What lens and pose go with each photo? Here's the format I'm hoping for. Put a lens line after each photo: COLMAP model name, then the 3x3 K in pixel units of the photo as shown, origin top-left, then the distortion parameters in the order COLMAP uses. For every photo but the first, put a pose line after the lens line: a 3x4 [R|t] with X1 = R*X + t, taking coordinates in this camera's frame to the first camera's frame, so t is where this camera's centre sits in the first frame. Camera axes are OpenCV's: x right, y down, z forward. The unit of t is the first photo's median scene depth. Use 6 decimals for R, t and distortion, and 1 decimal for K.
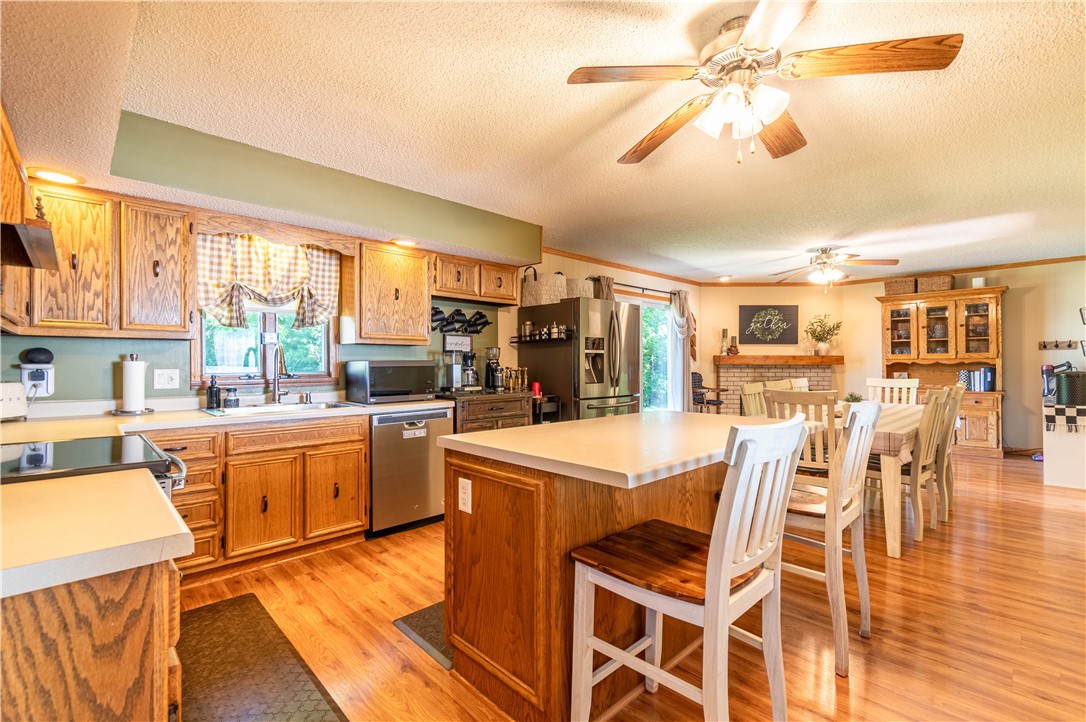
lens RADIAL K [[479.2, 0, 546.7], [0, 479.2, 362.1], [0, 0, 1]] dist [0.002639, -0.001854]
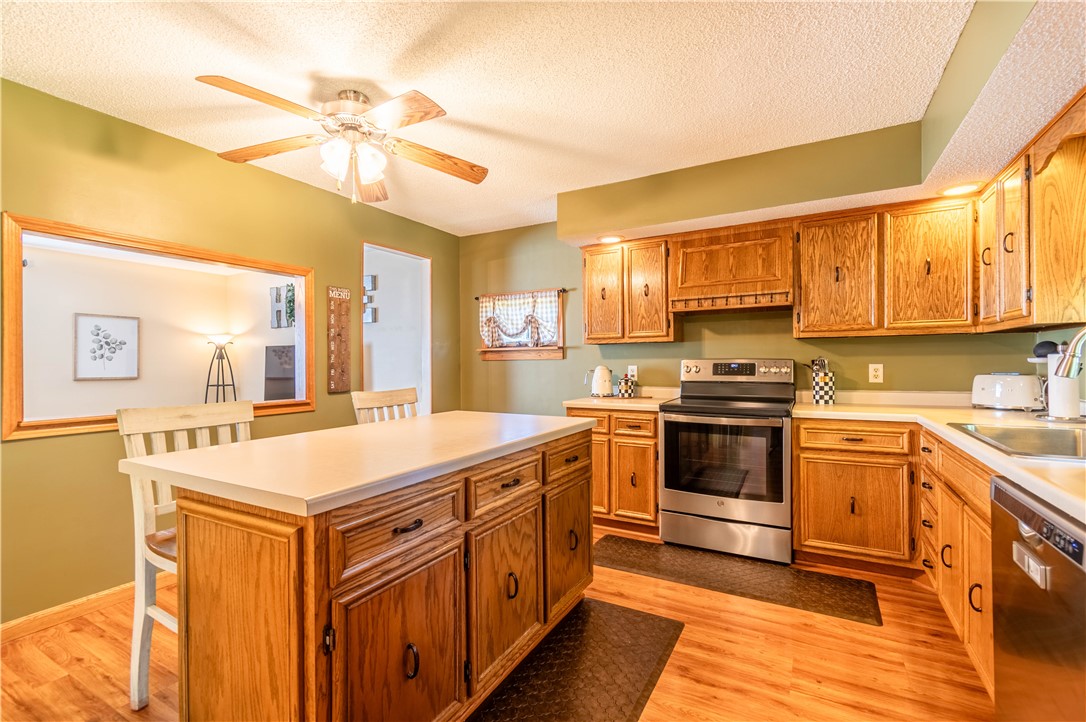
lens RADIAL K [[479.2, 0, 546.7], [0, 479.2, 362.1], [0, 0, 1]] dist [0.002639, -0.001854]
pose [[-0.957731, 0.011555, -0.287433, 0.080705], [0.012529, 0.999920, -0.001550, 0.000962], [0.287392, -0.005086, -0.957800, 0.663995]]
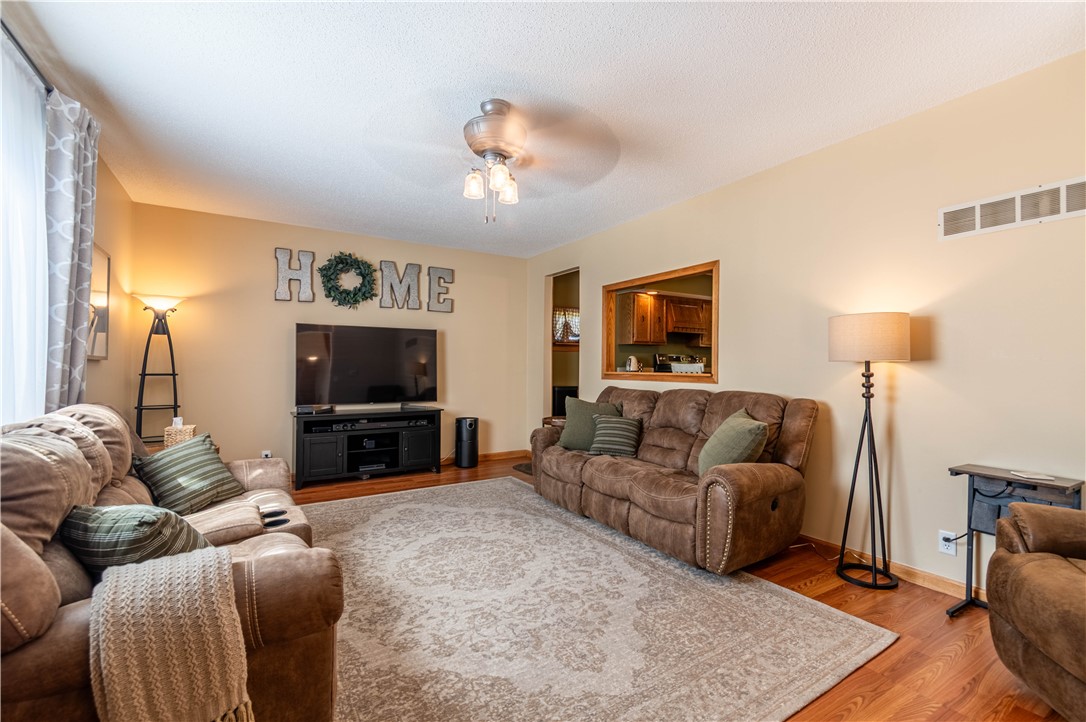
lens RADIAL K [[479.2, 0, 546.7], [0, 479.2, 362.1], [0, 0, 1]] dist [0.002639, -0.001854]
pose [[-0.207254, -0.003679, -0.978280, 1.008103], [-0.002102, 0.999992, -0.003315, 0.023913], [0.978285, 0.001369, -0.207260, 0.127509]]
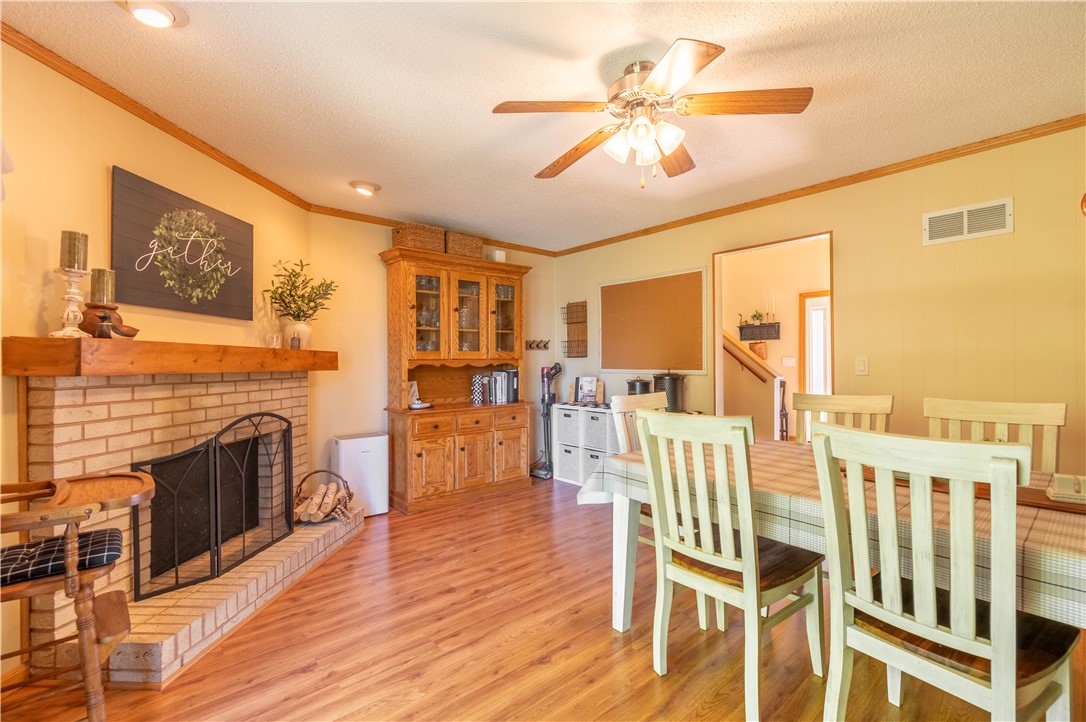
lens RADIAL K [[479.2, 0, 546.7], [0, 479.2, 362.1], [0, 0, 1]] dist [0.002639, -0.001854]
pose [[0.040360, 0.004846, 0.999173, 0.155082], [0.006783, 0.999964, -0.005123, 0.001380], [-0.999162, 0.006985, 0.040325, 0.883614]]
